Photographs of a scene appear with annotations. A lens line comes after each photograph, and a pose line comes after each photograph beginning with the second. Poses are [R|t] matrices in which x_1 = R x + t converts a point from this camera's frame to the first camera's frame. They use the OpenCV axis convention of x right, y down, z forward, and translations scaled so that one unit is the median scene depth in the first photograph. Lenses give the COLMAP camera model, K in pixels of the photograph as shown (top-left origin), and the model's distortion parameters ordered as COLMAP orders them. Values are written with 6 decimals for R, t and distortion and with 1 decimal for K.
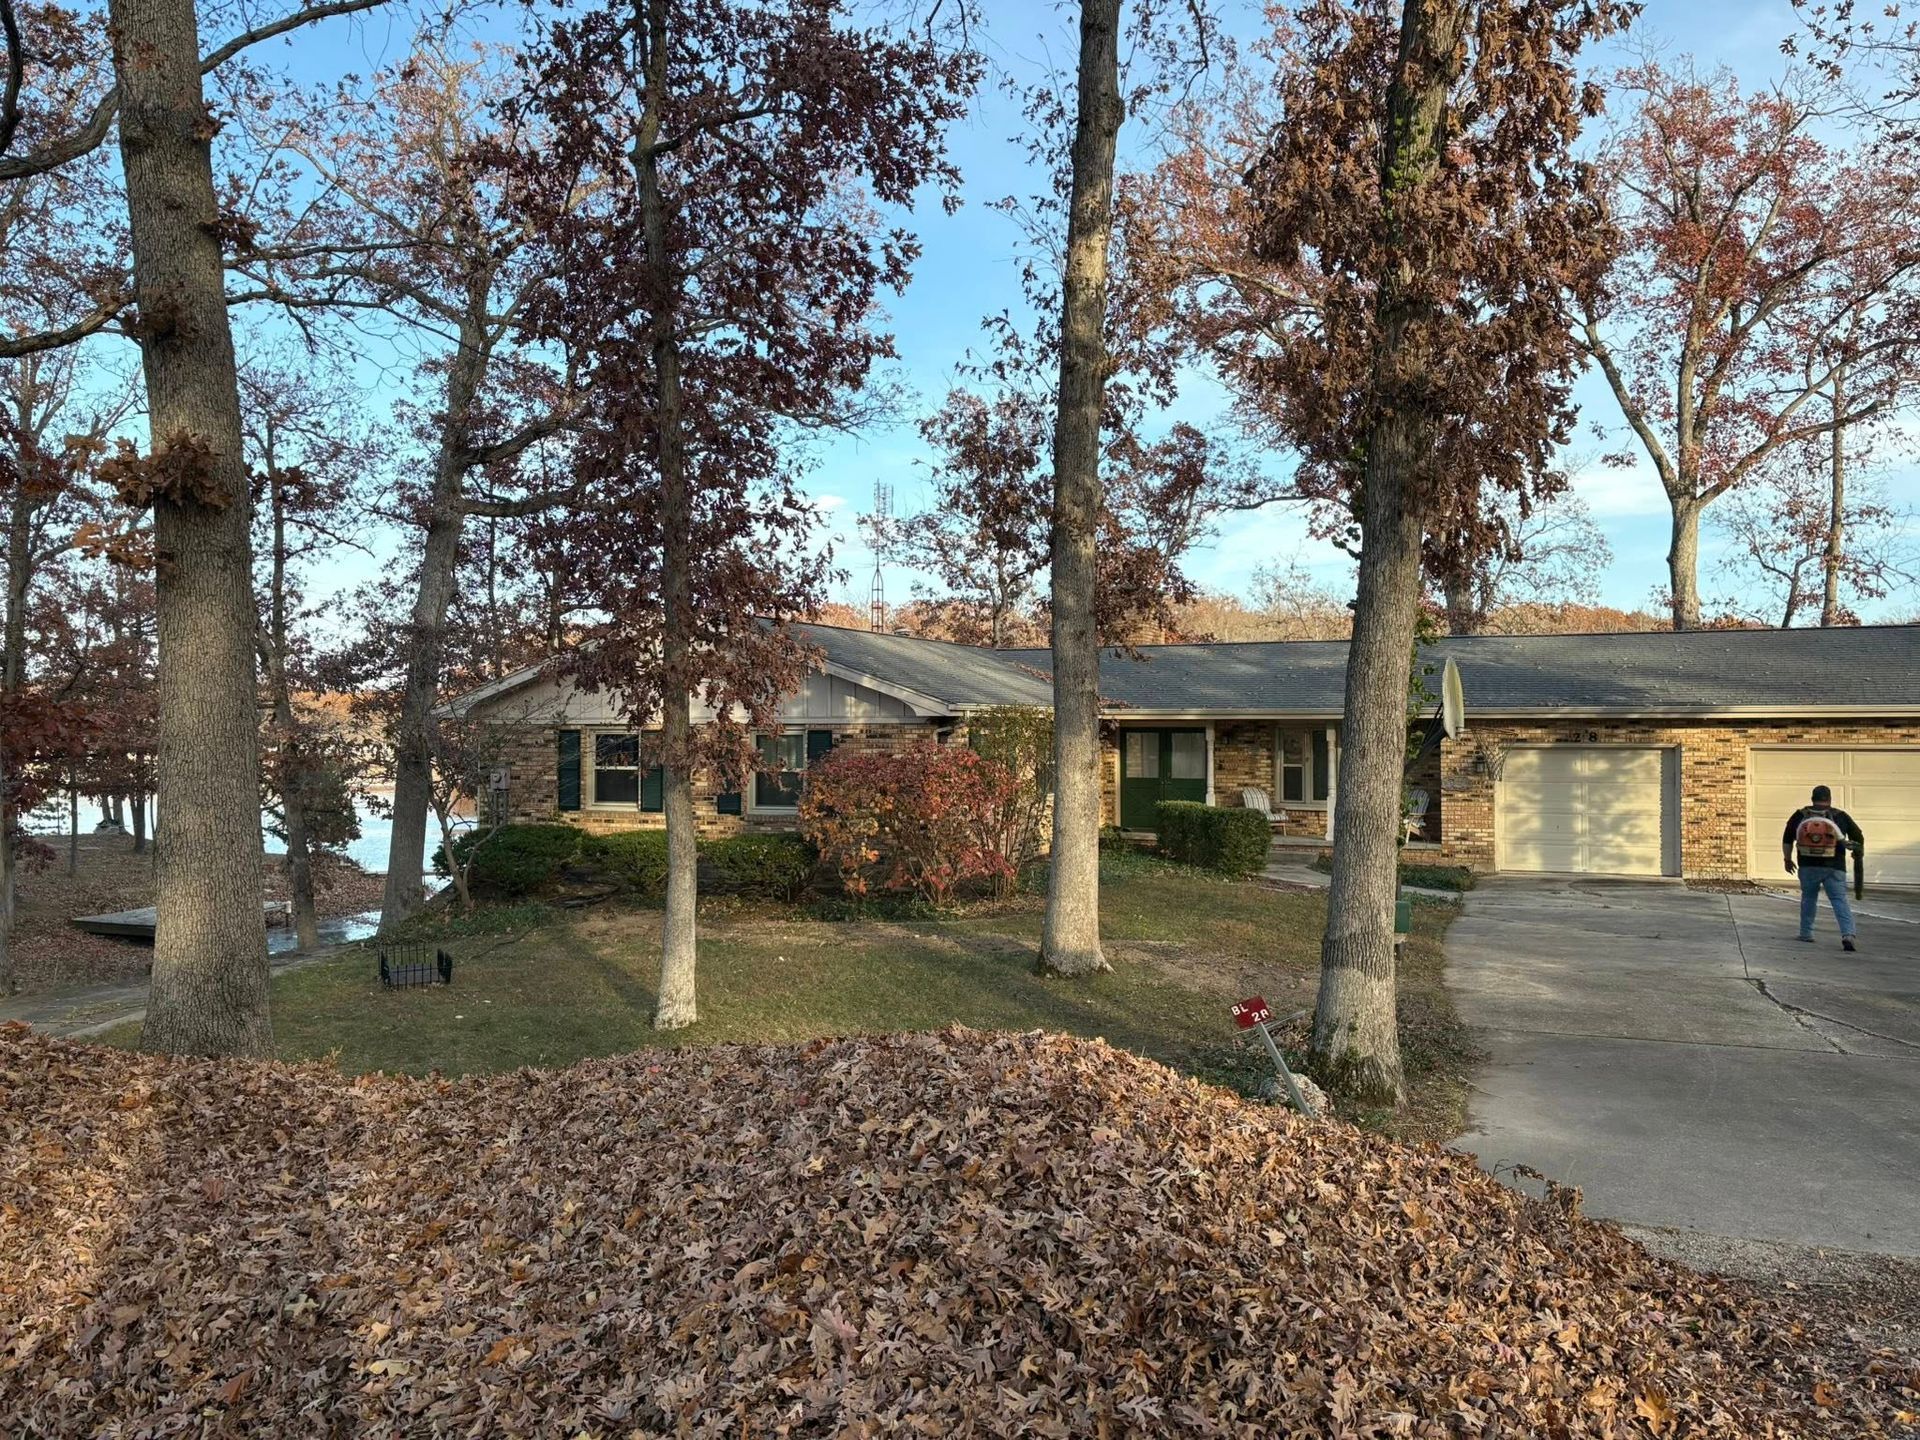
lens RADIAL K [[1455.4, 0, 960.0], [0, 1455.4, 720.0], [0, 0, 1]] dist [0.001657, 0.002063]
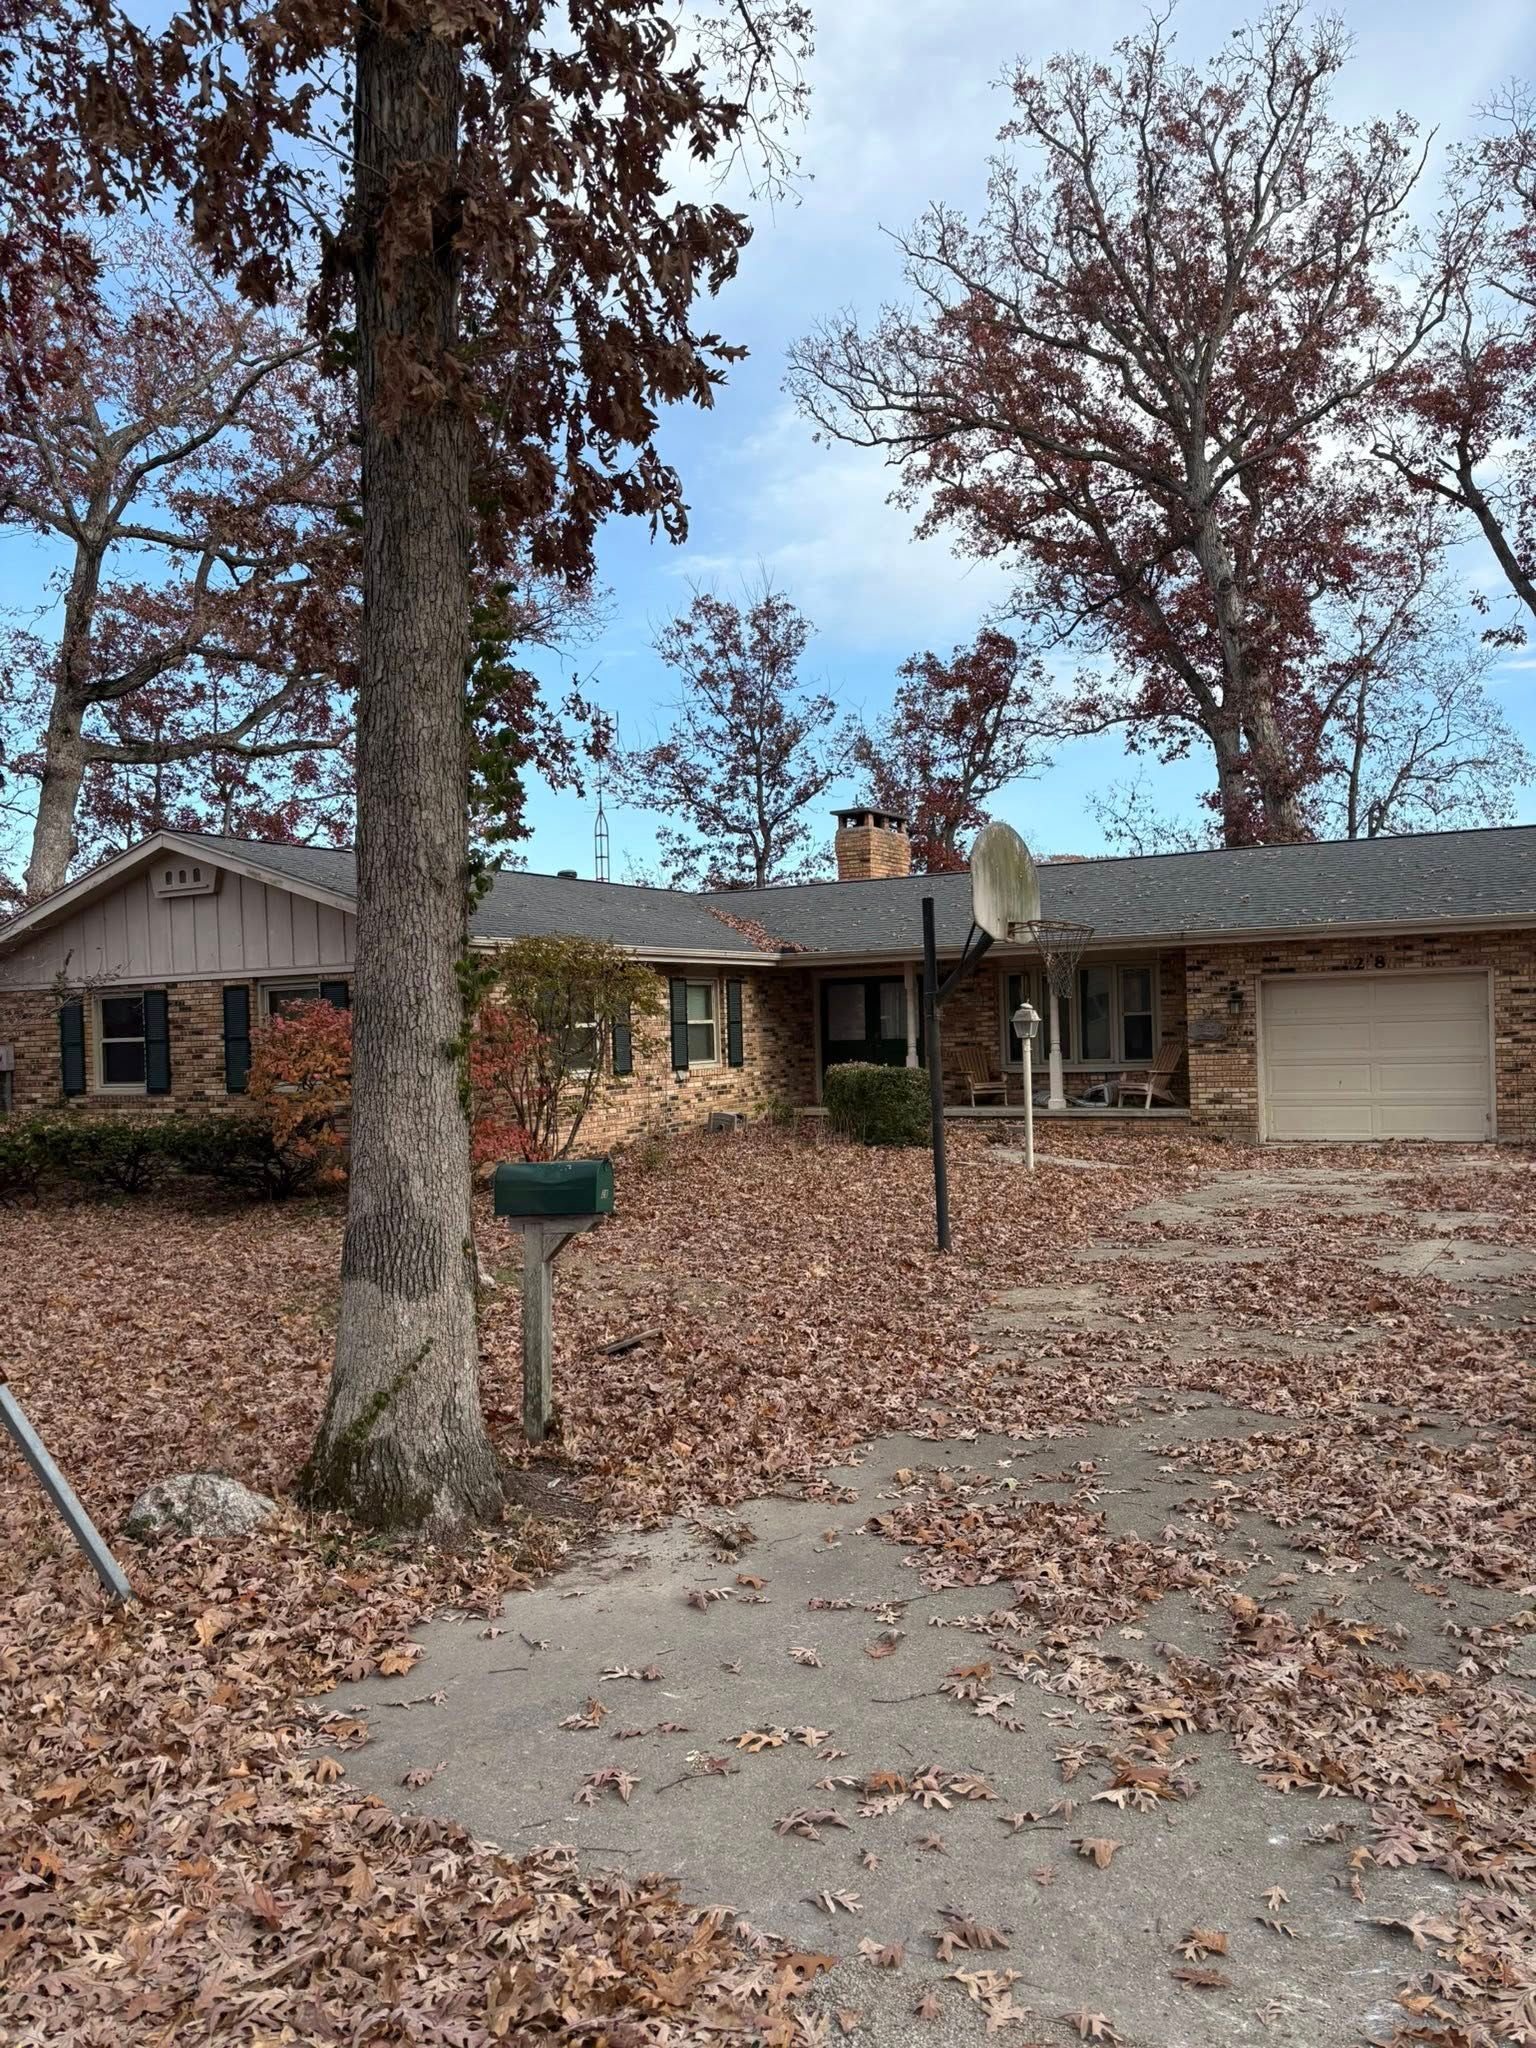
lens RADIAL K [[1552.4, 0, 768.7], [0, 1552.4, 1037.3], [0, 0, 1]] dist [0.001657, 0.002063]
pose [[0.995422, -0.030181, -0.090685, 0.113663], [0.031589, 0.999401, 0.014134, 0.017594], [0.090204, -0.016934, 0.995779, 0.100416]]
